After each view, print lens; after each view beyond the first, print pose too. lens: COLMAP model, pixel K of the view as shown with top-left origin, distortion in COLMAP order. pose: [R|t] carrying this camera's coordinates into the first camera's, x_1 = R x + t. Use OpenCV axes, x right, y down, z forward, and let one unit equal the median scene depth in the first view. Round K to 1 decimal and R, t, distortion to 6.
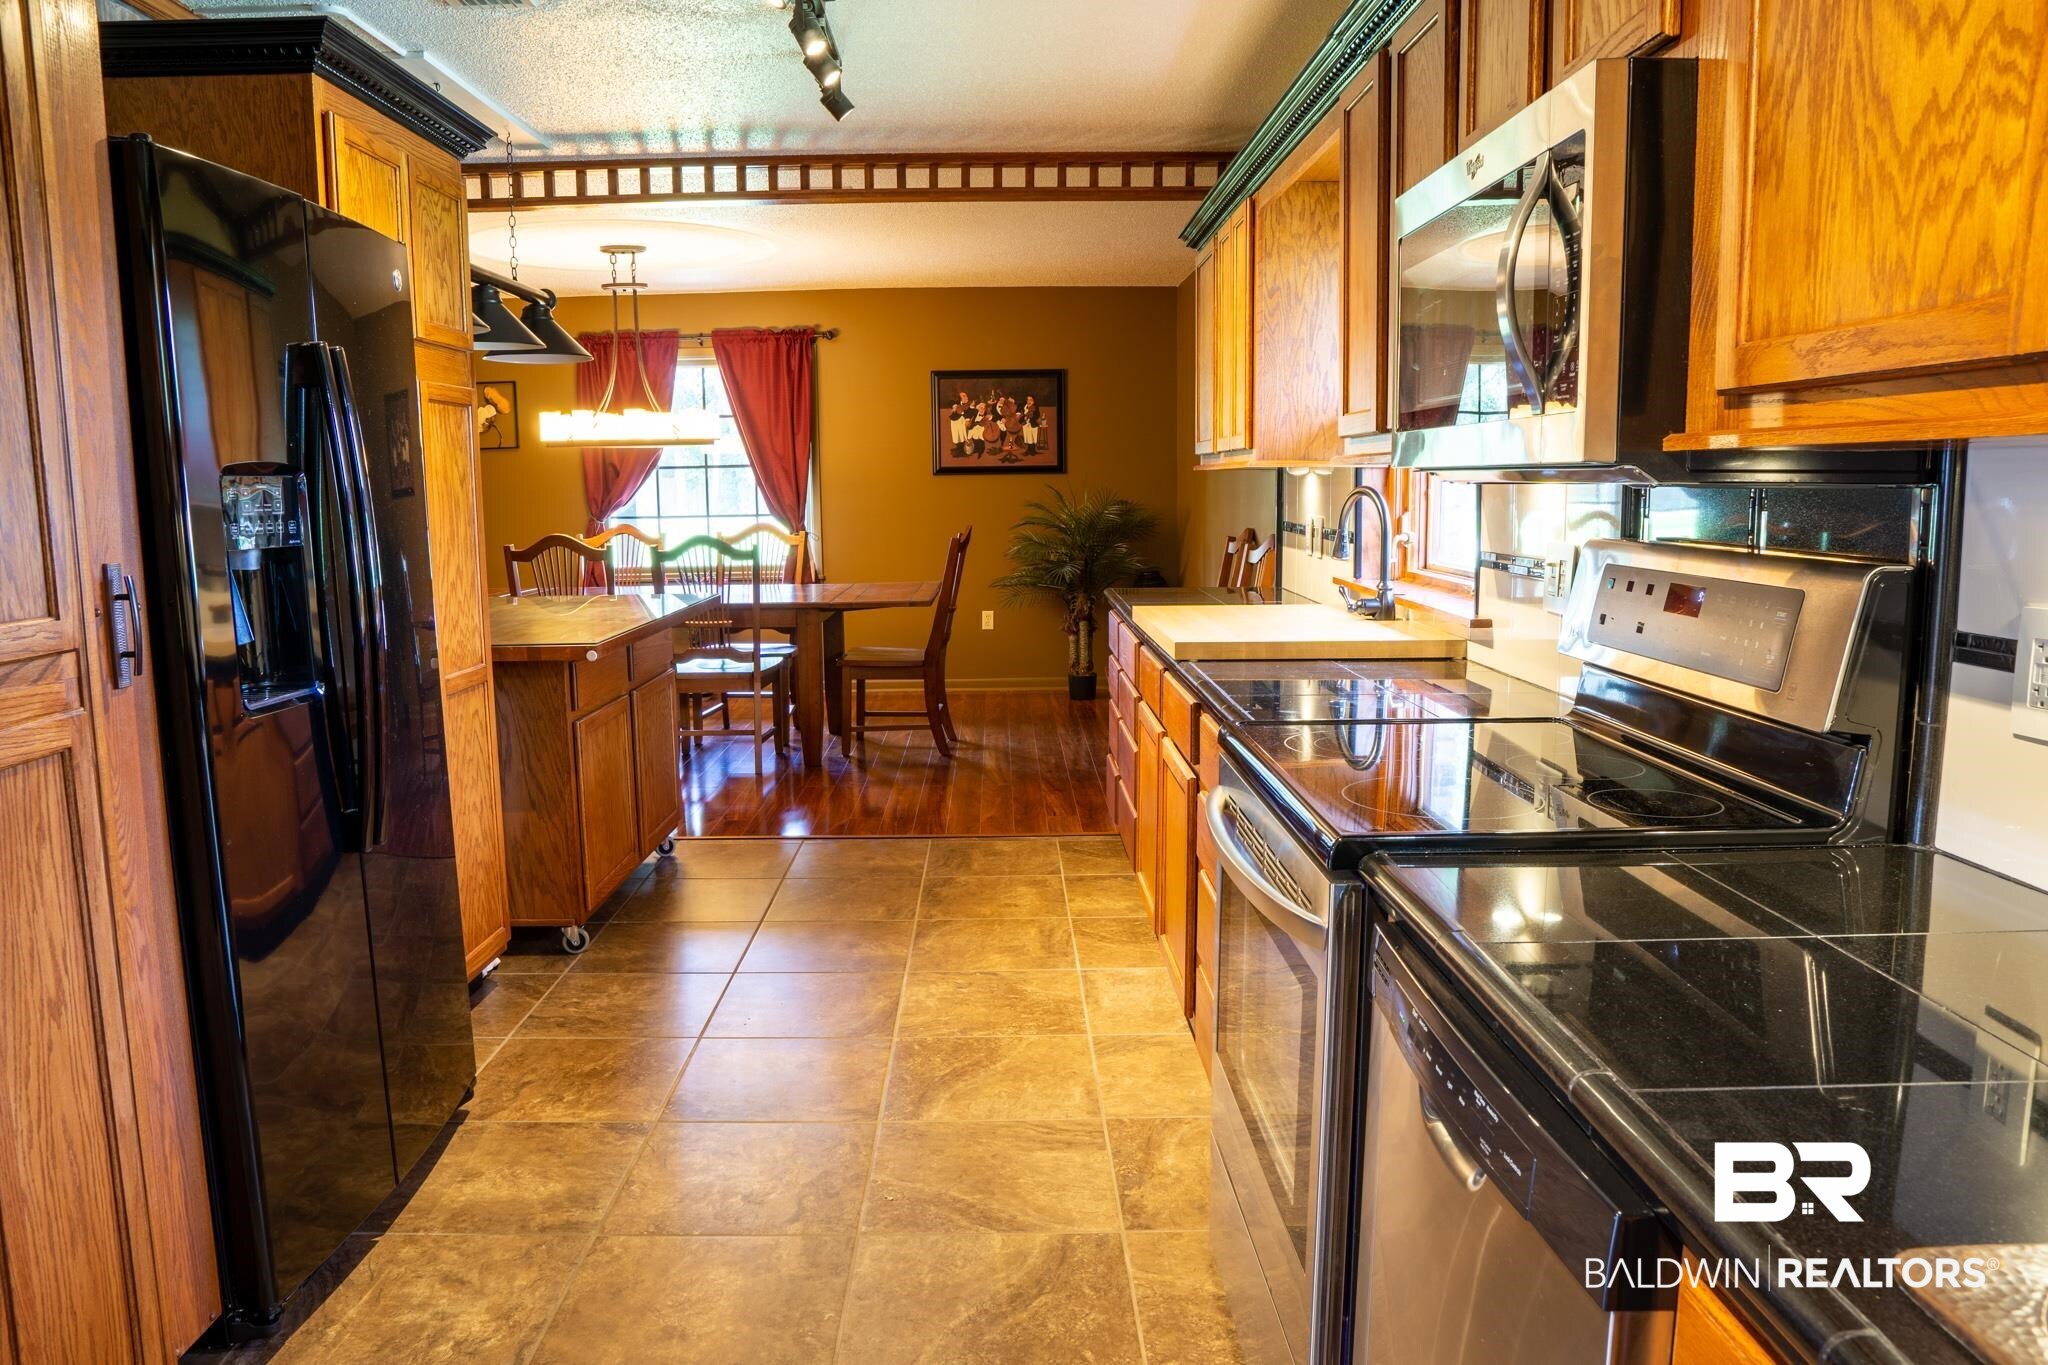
lens RADIAL K [[1442.6, 0, 1017.7], [0, 1442.6, 690.4], [0, 0, 1]] dist [-0.108756, 0.066710]
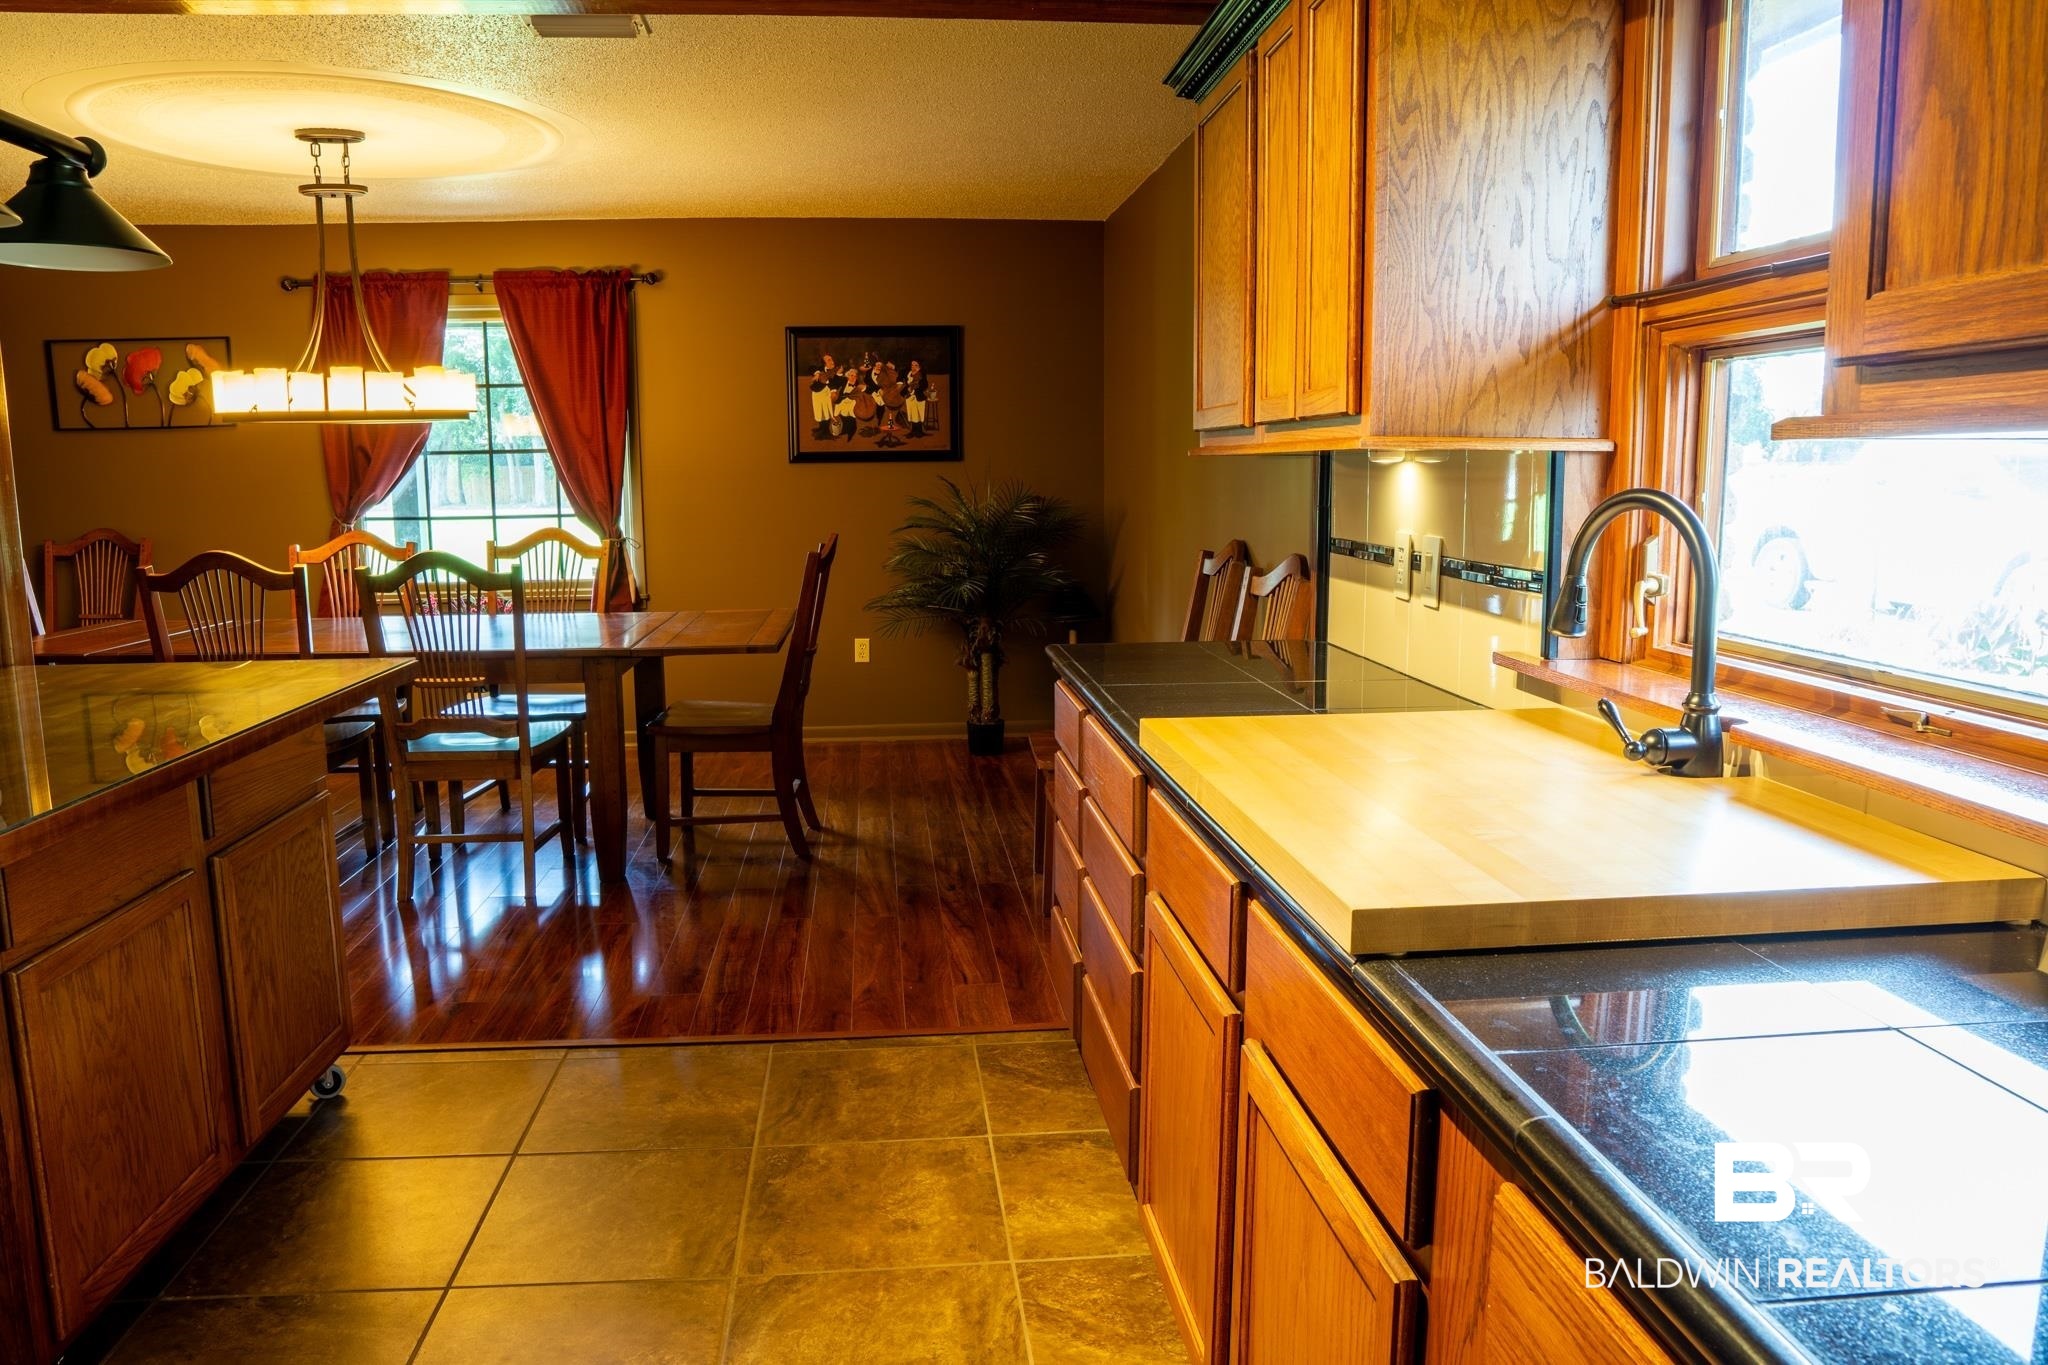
lens RADIAL K [[1442.6, 0, 1017.7], [0, 1442.6, 690.4], [0, 0, 1]] dist [-0.108756, 0.066710]
pose [[0.996361, -0.008971, 0.084759, -0.005978], [0.008280, 0.999930, 0.008502, -0.062185], [-0.084829, -0.007769, 0.996365, 0.417093]]
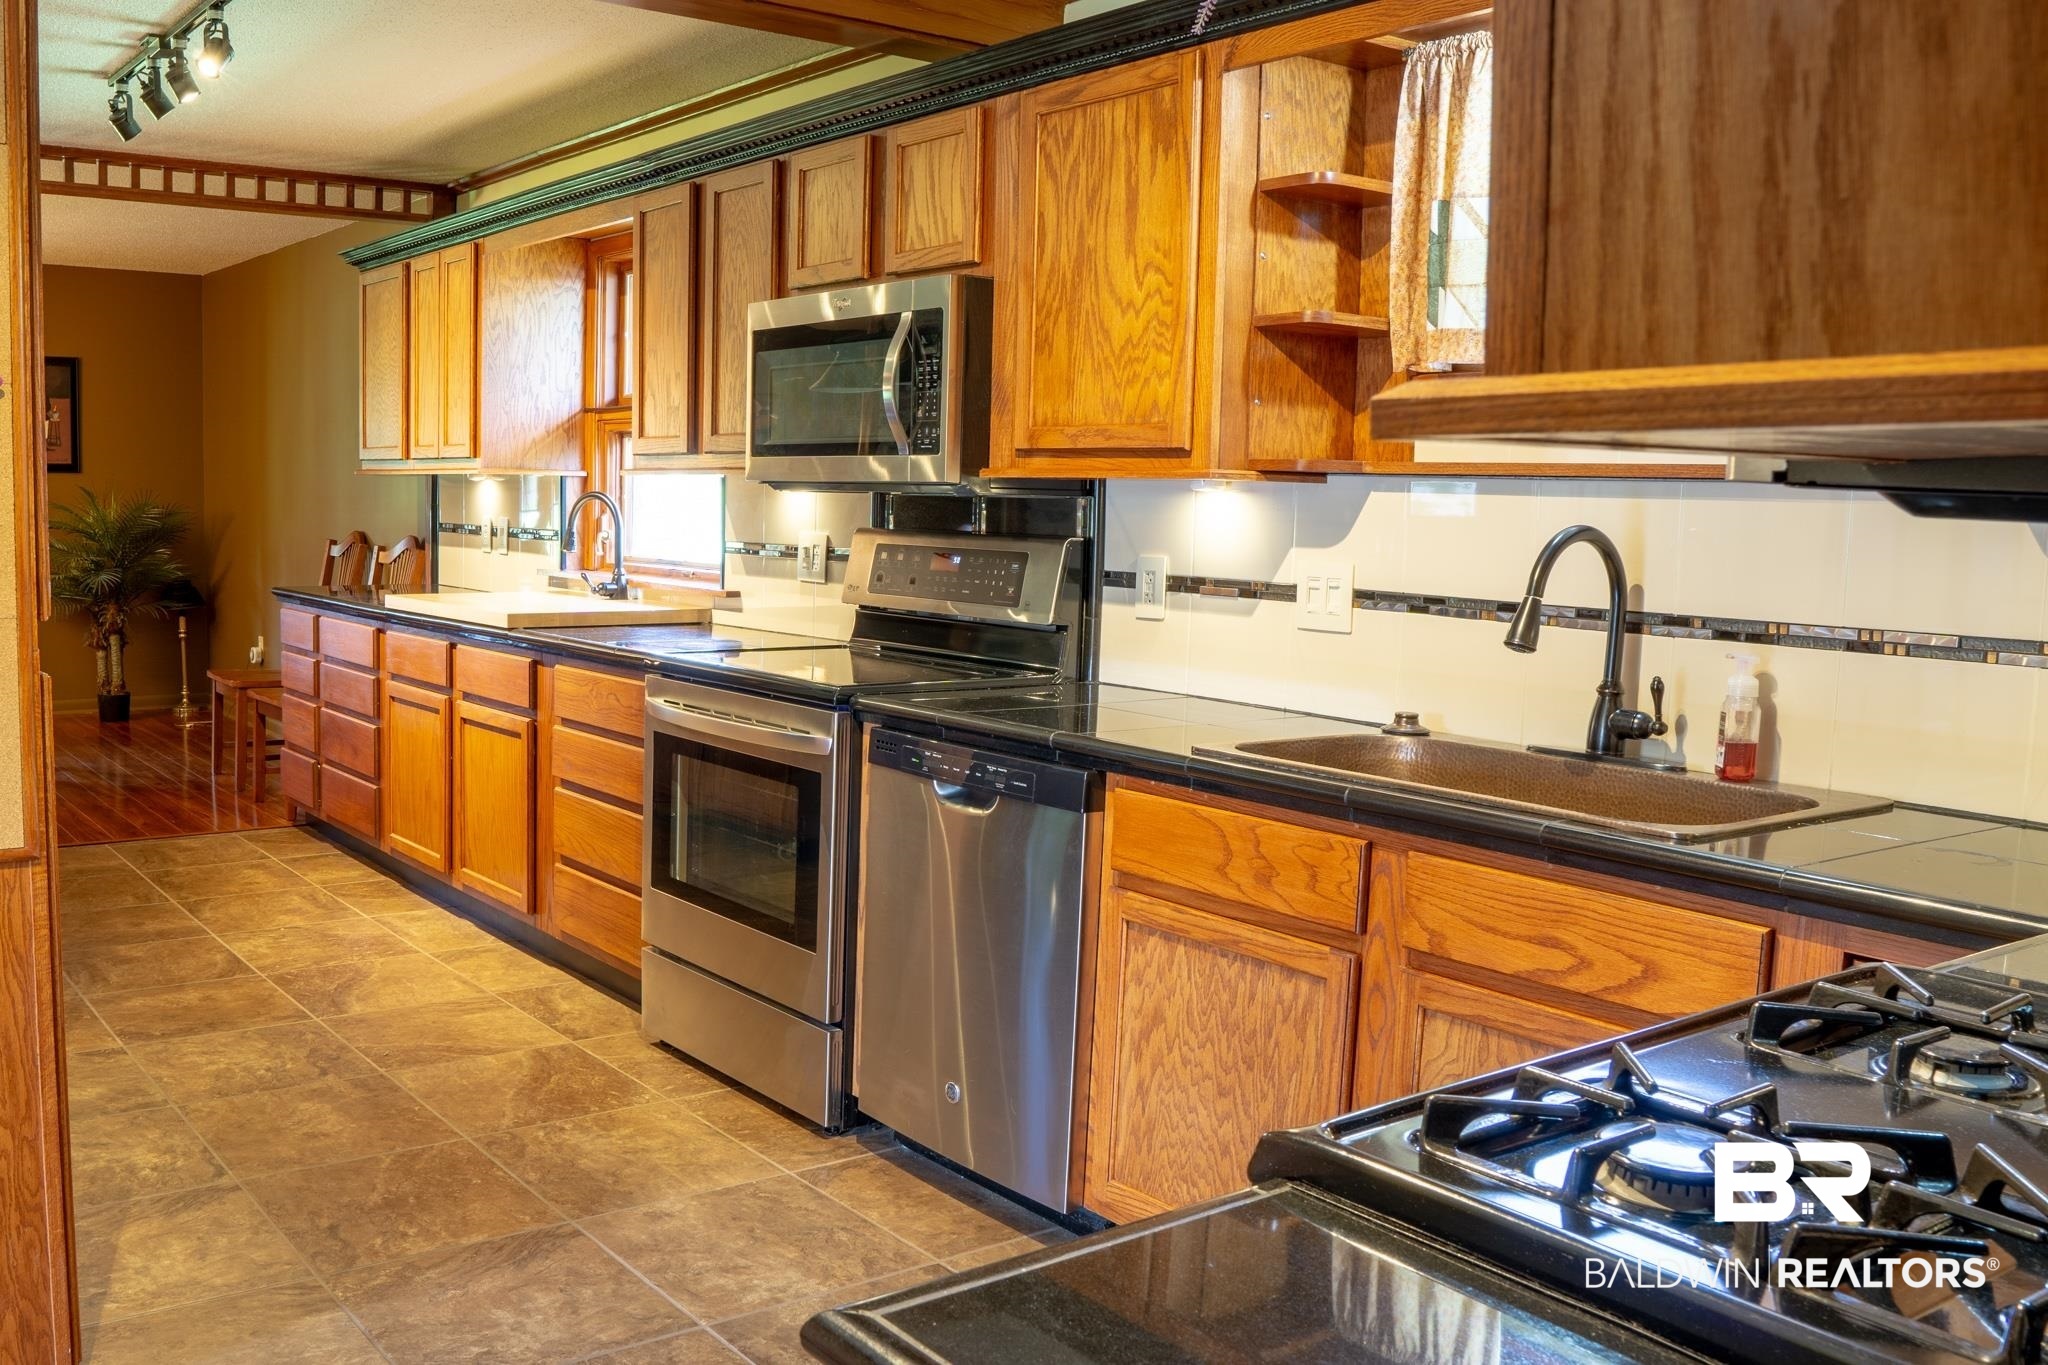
lens RADIAL K [[1762.0, 0, 782.9], [0, 1762.0, 689.5], [0, 0, 1]] dist [-0.100241, 0.009790]
pose [[0.844798, -0.035078, 0.533934, -0.332585], [0.051116, 0.998576, -0.015273, 0.044525], [-0.532638, 0.040195, 0.845388, -0.273121]]
